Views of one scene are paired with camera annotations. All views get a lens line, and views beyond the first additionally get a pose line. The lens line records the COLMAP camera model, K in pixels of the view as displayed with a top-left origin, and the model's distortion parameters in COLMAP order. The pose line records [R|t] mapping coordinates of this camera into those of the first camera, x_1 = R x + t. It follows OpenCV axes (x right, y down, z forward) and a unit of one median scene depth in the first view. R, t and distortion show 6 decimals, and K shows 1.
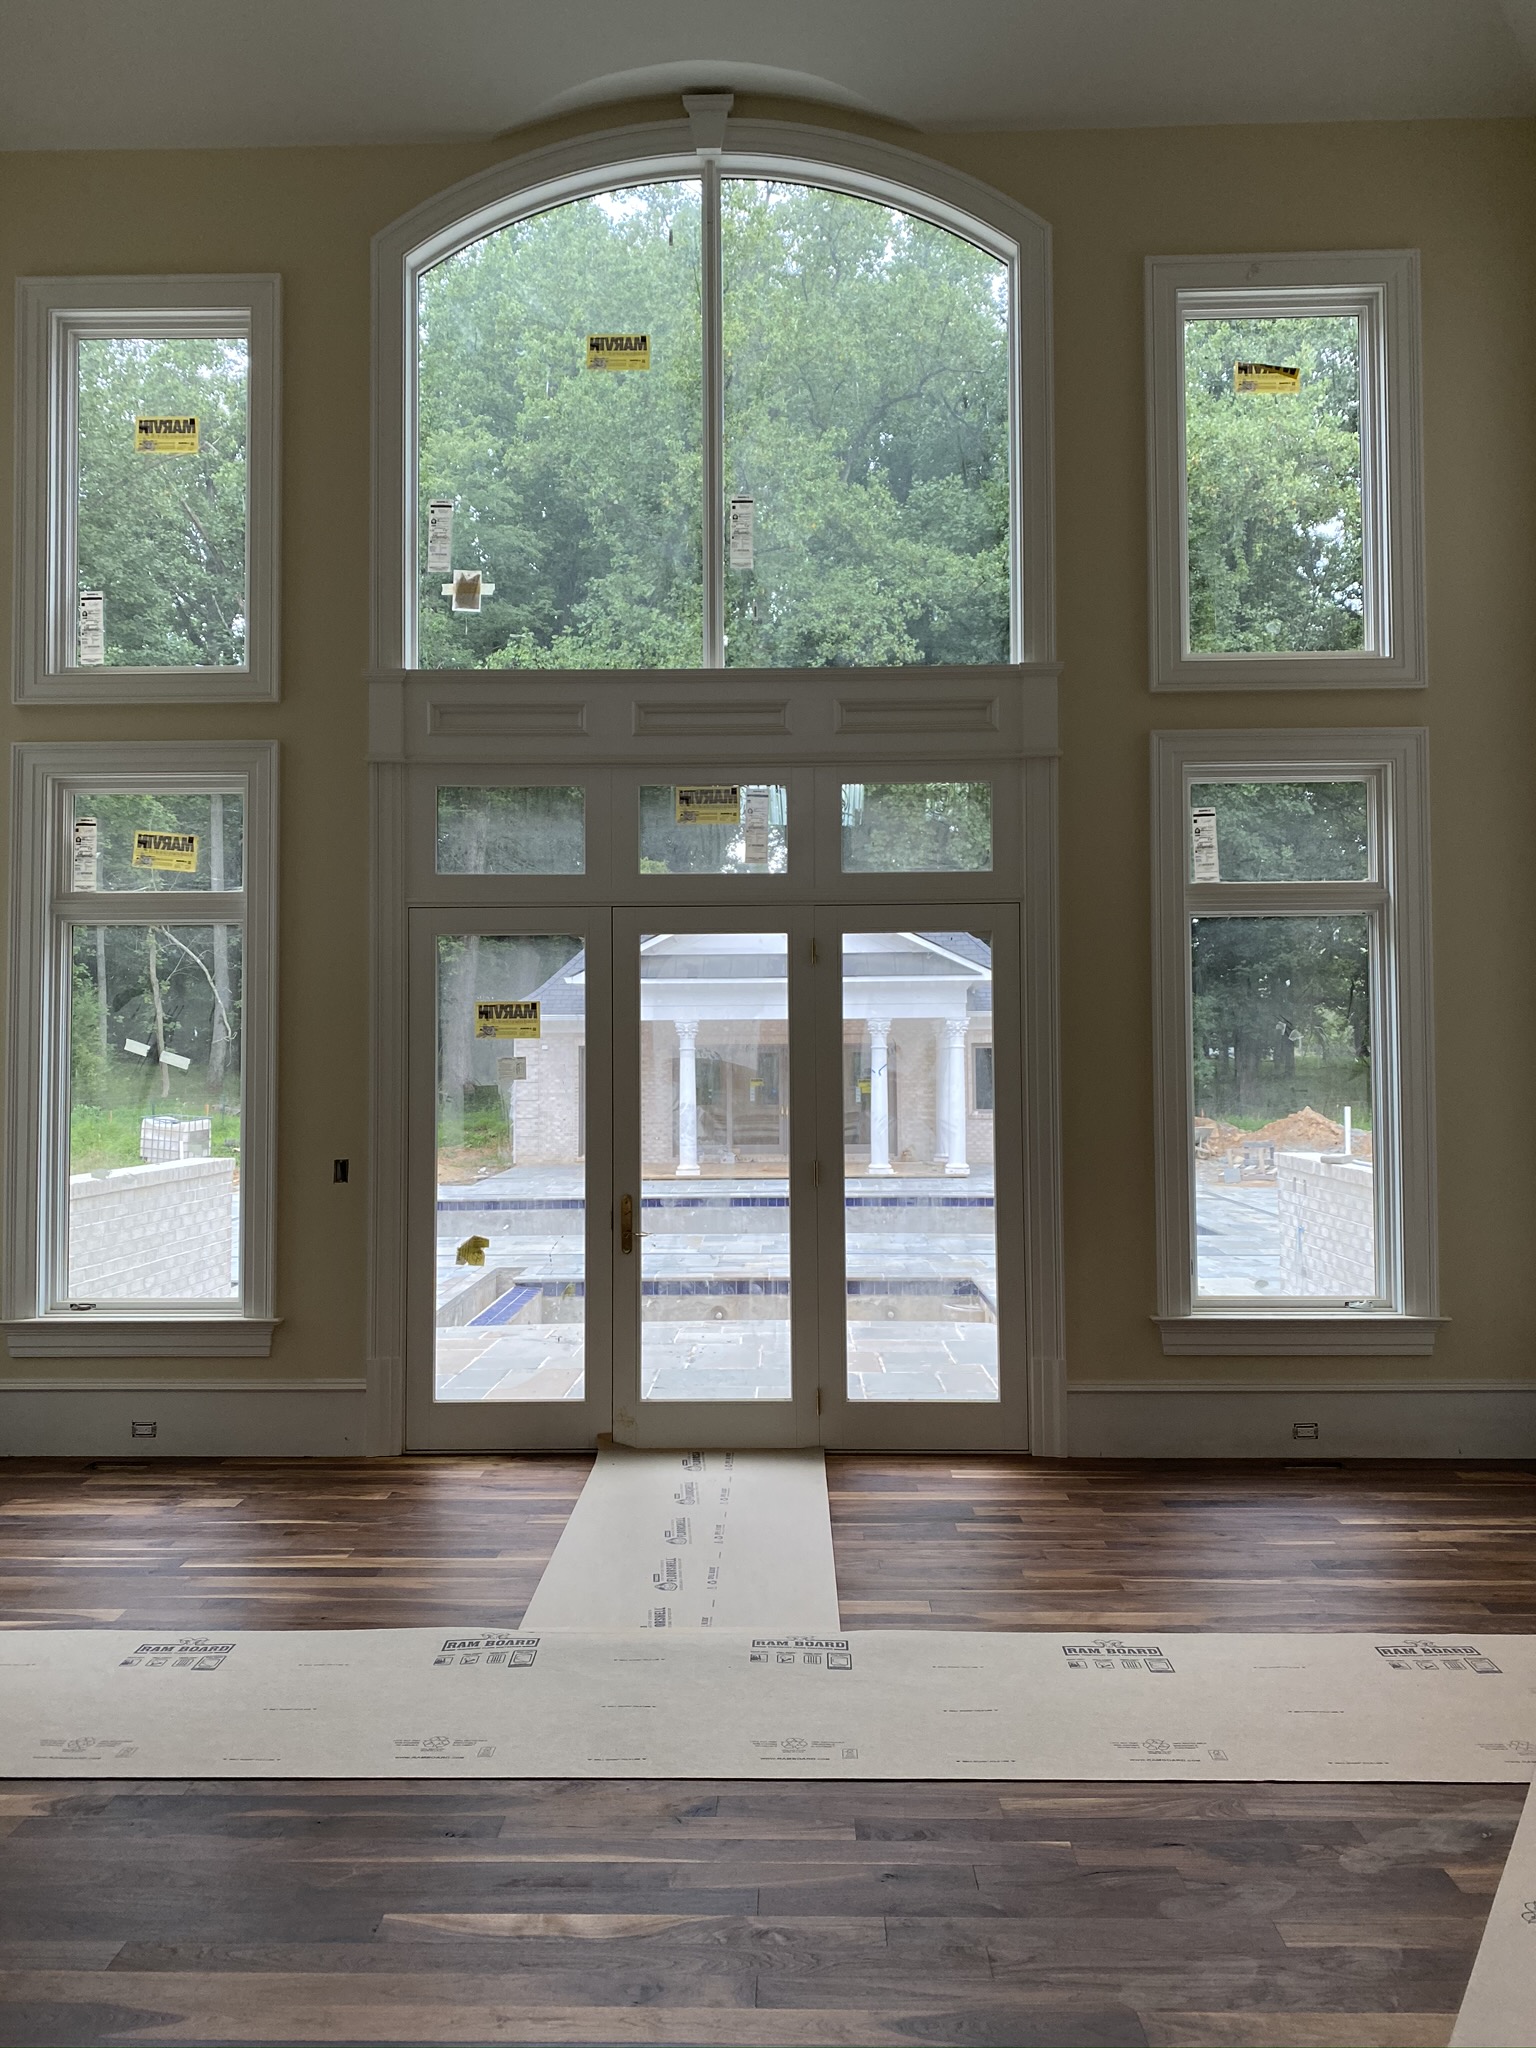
lens RADIAL K [[1564.6, 0, 766.3], [0, 1564.6, 1007.5], [0, 0, 1]] dist [0.008591, -0.003726]
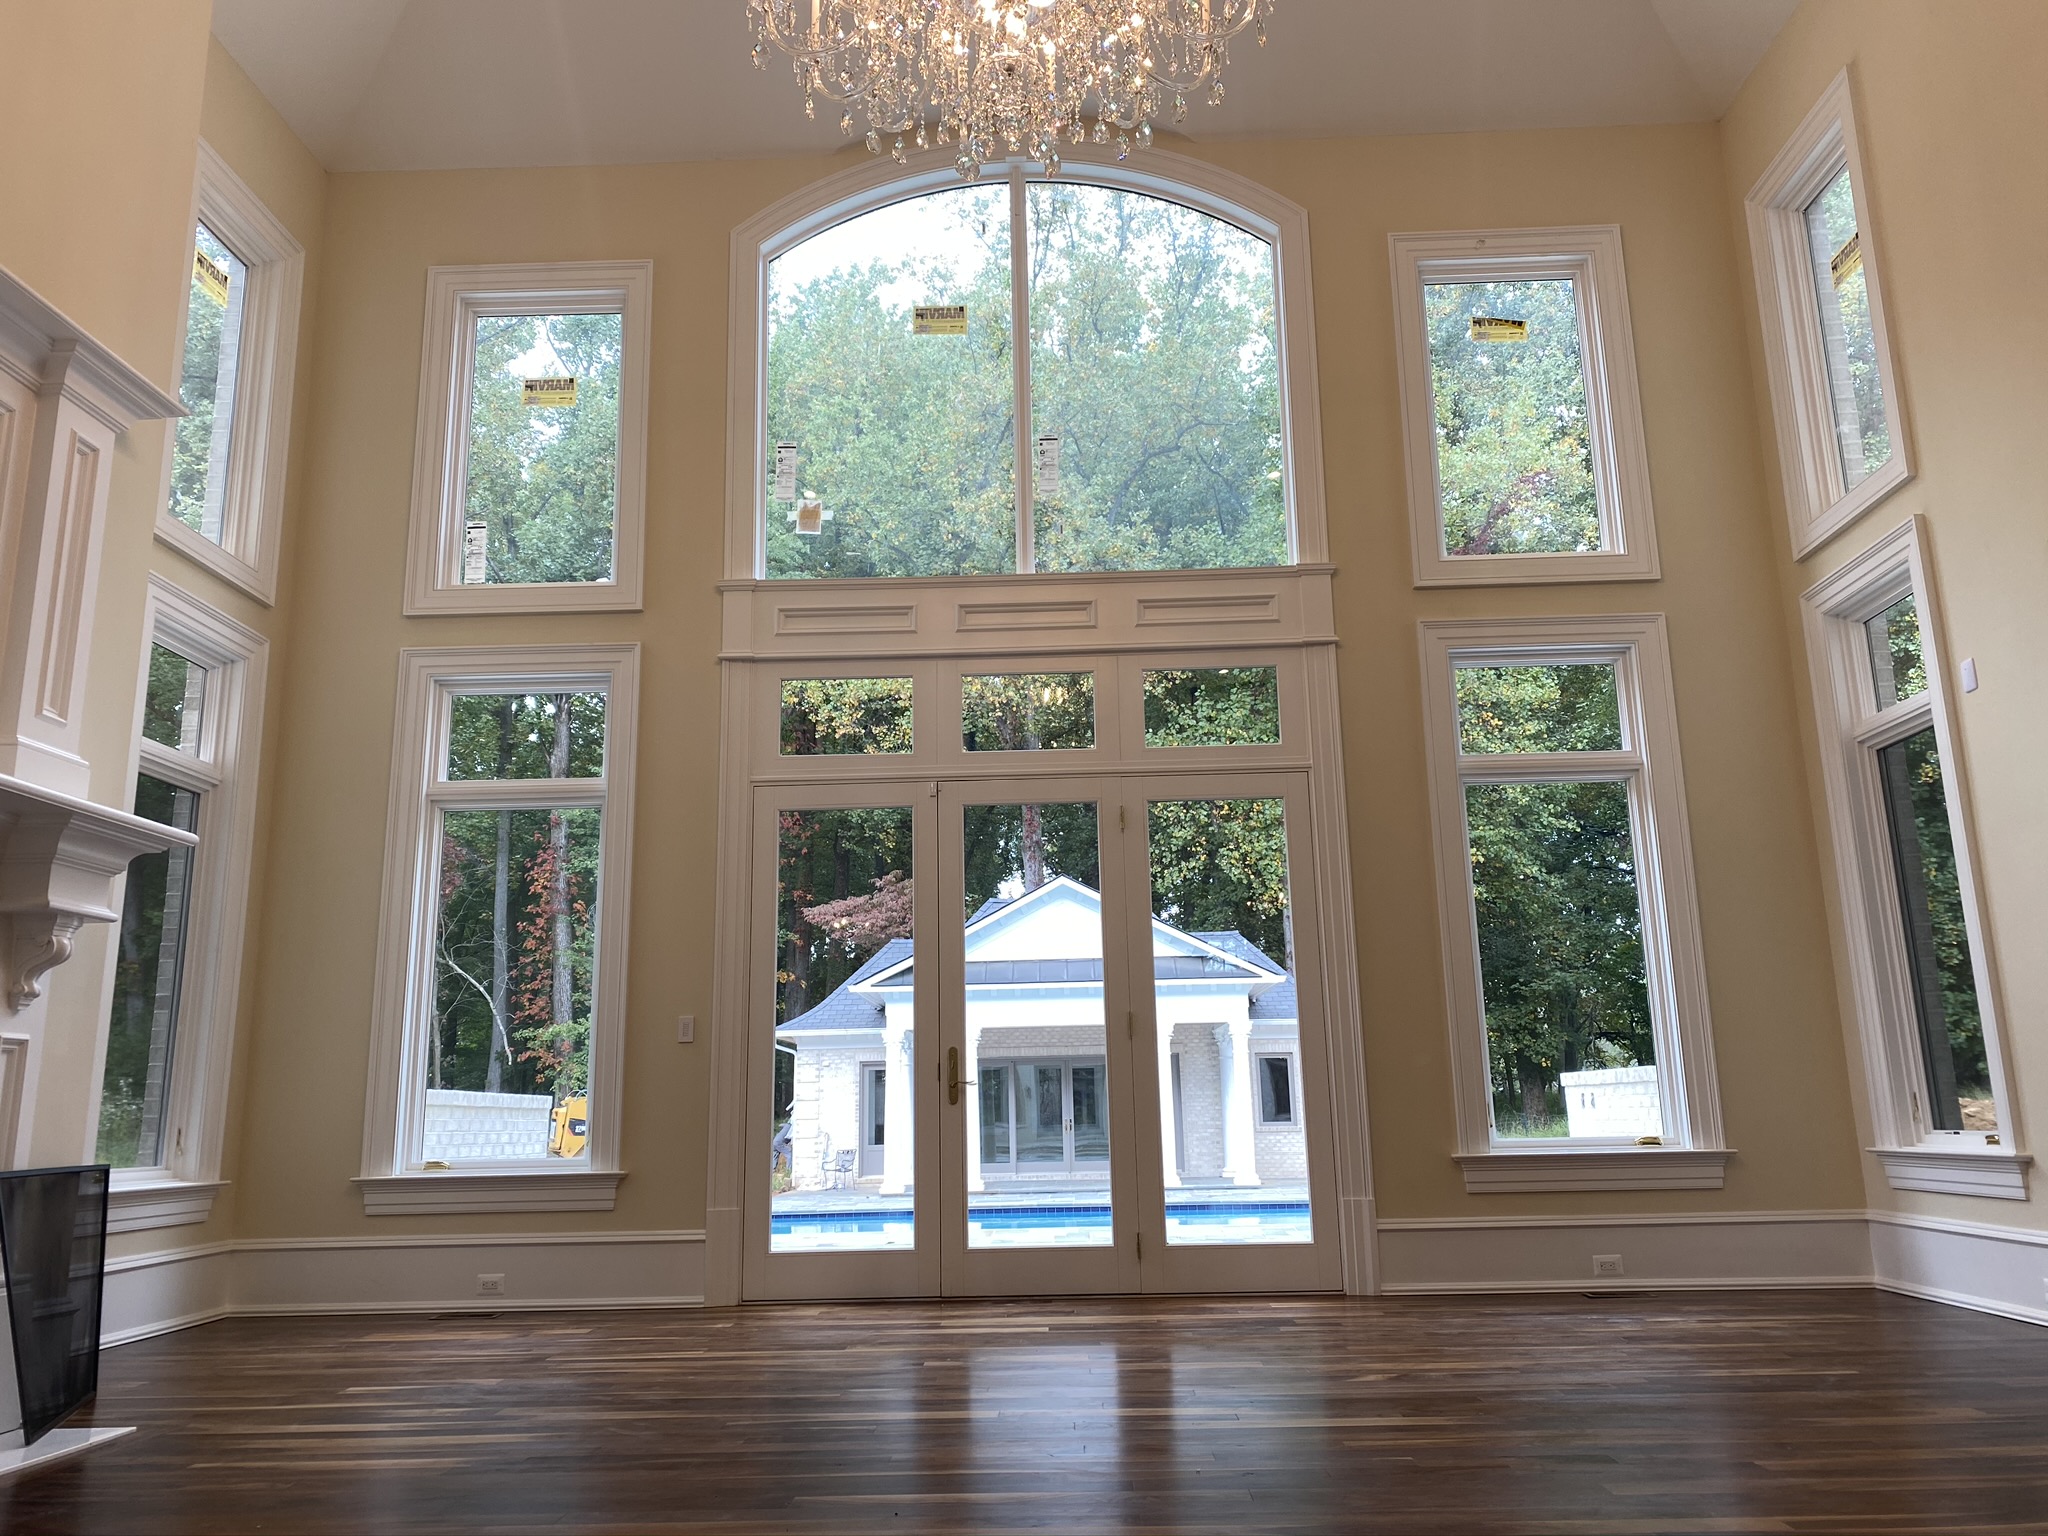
lens RADIAL K [[1552.8, 0, 1038.1], [0, 1552.8, 764.6], [0, 0, 1]] dist [0.052379, -0.029325]
pose [[0.999856, -0.016912, 0.001559, -0.028817], [0.016910, 0.982787, -0.183966, 0.123323], [0.001579, 0.183966, 0.982931, -0.081851]]
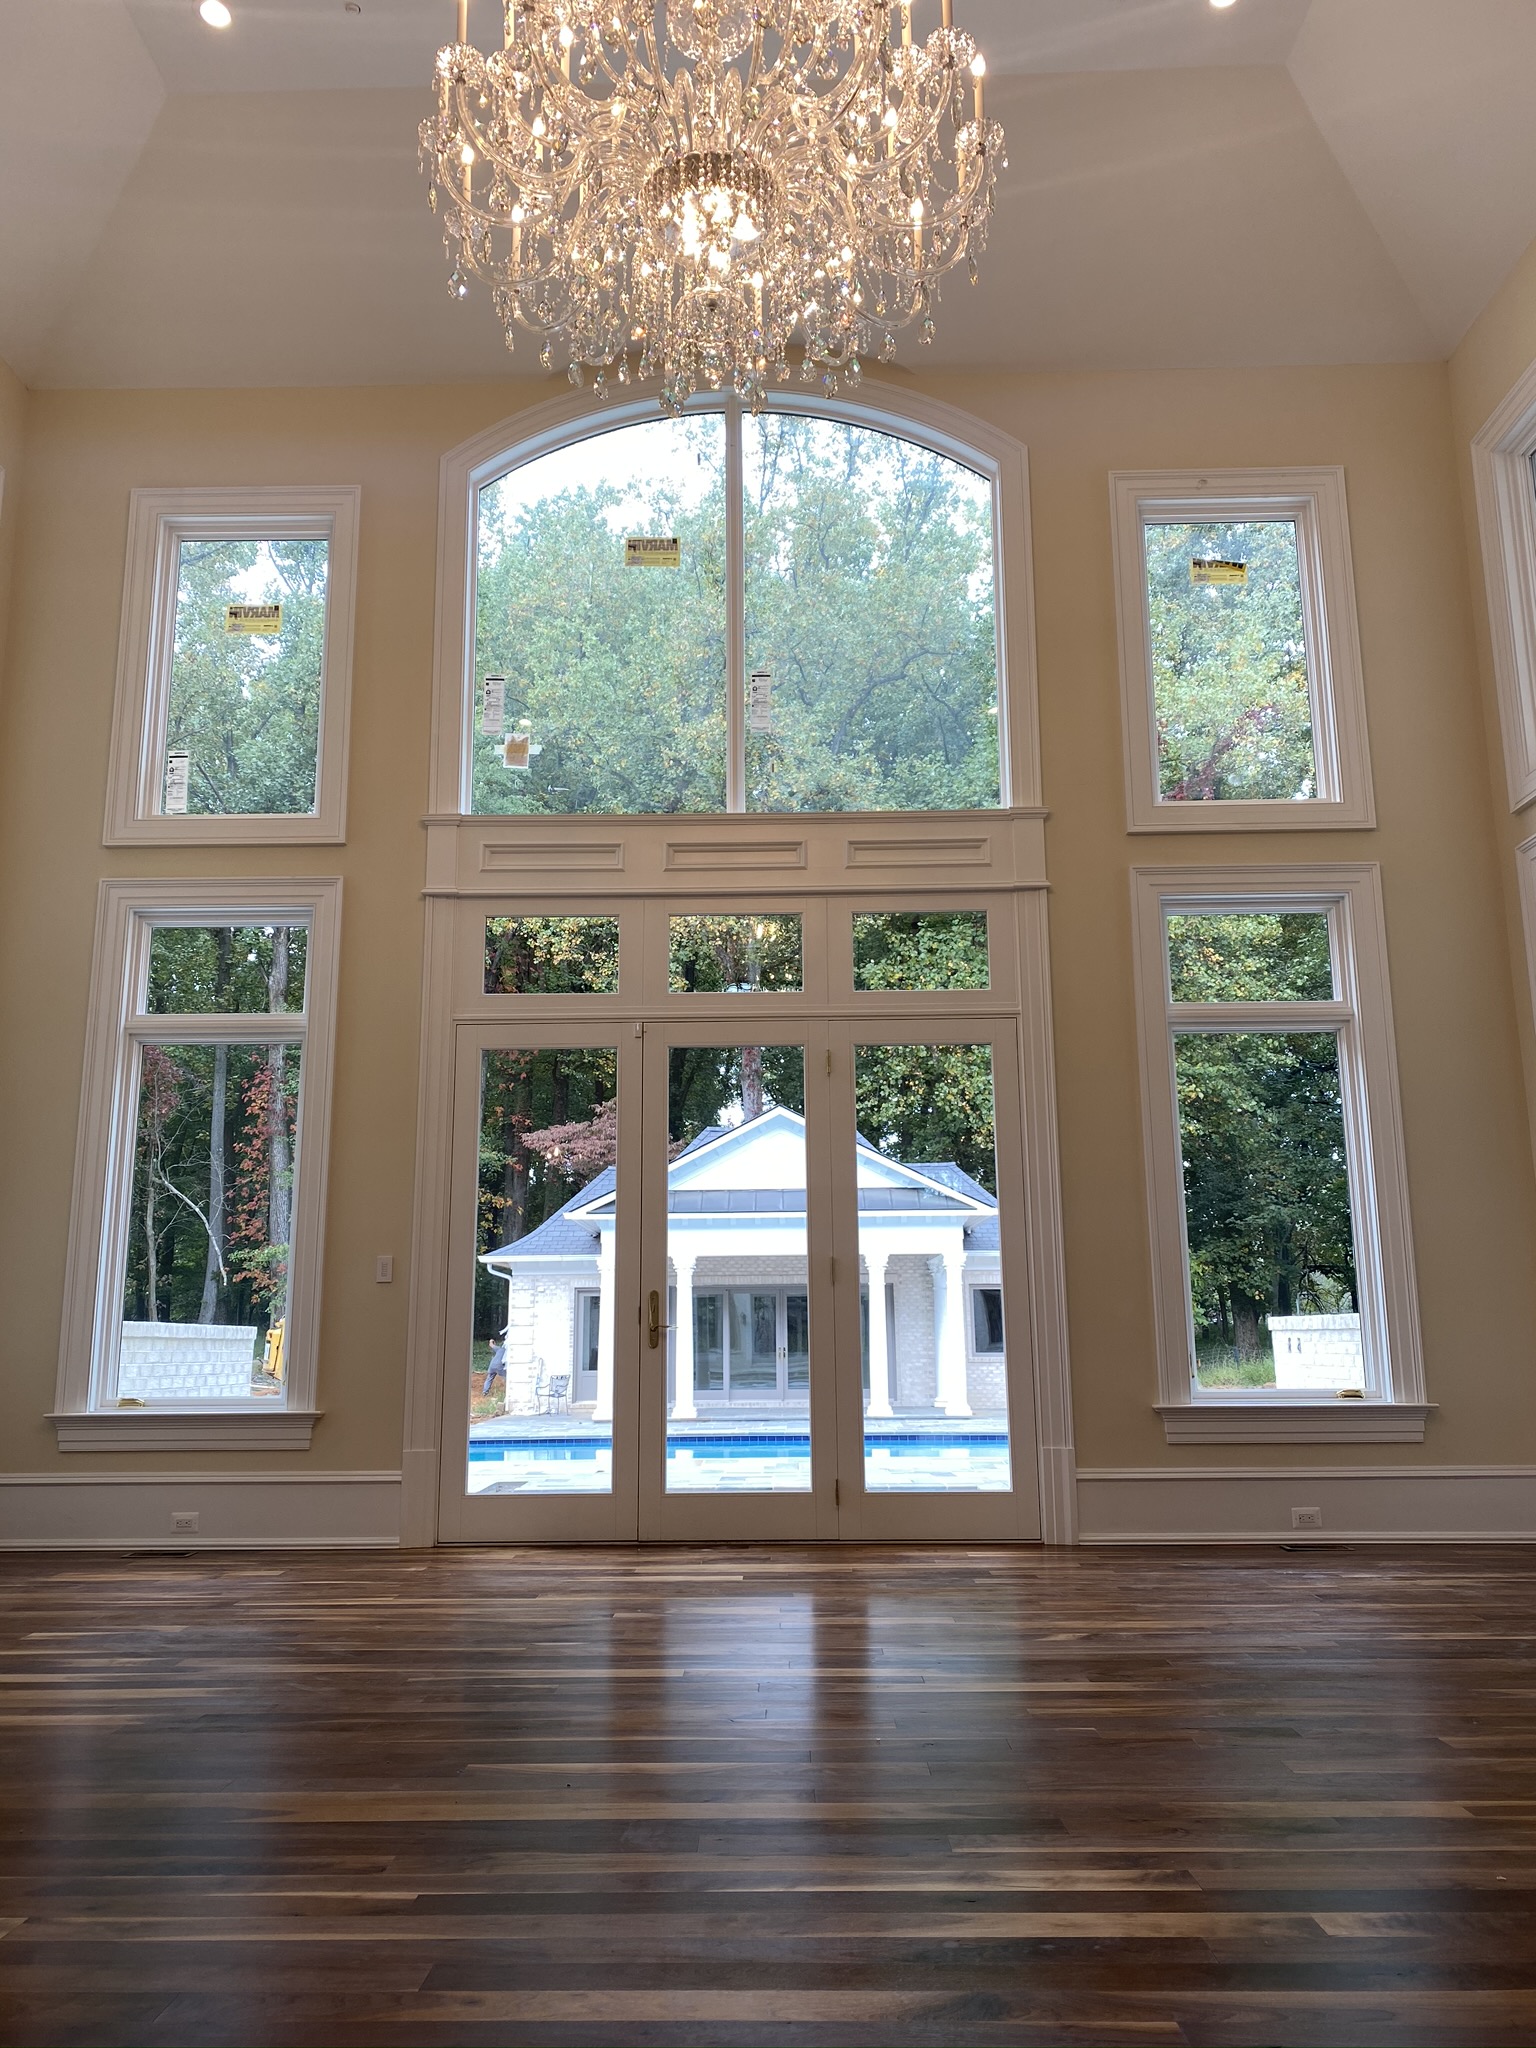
lens RADIAL K [[1552.8, 0, 768.0], [0, 1552.8, 1024.0], [0, 0, 1]] dist [0.052379, -0.029325]
pose [[0.999975, -0.001998, 0.006818, -0.018321], [0.003084, 0.986588, -0.163203, 0.110862], [-0.006401, 0.163220, 0.986569, -0.073391]]
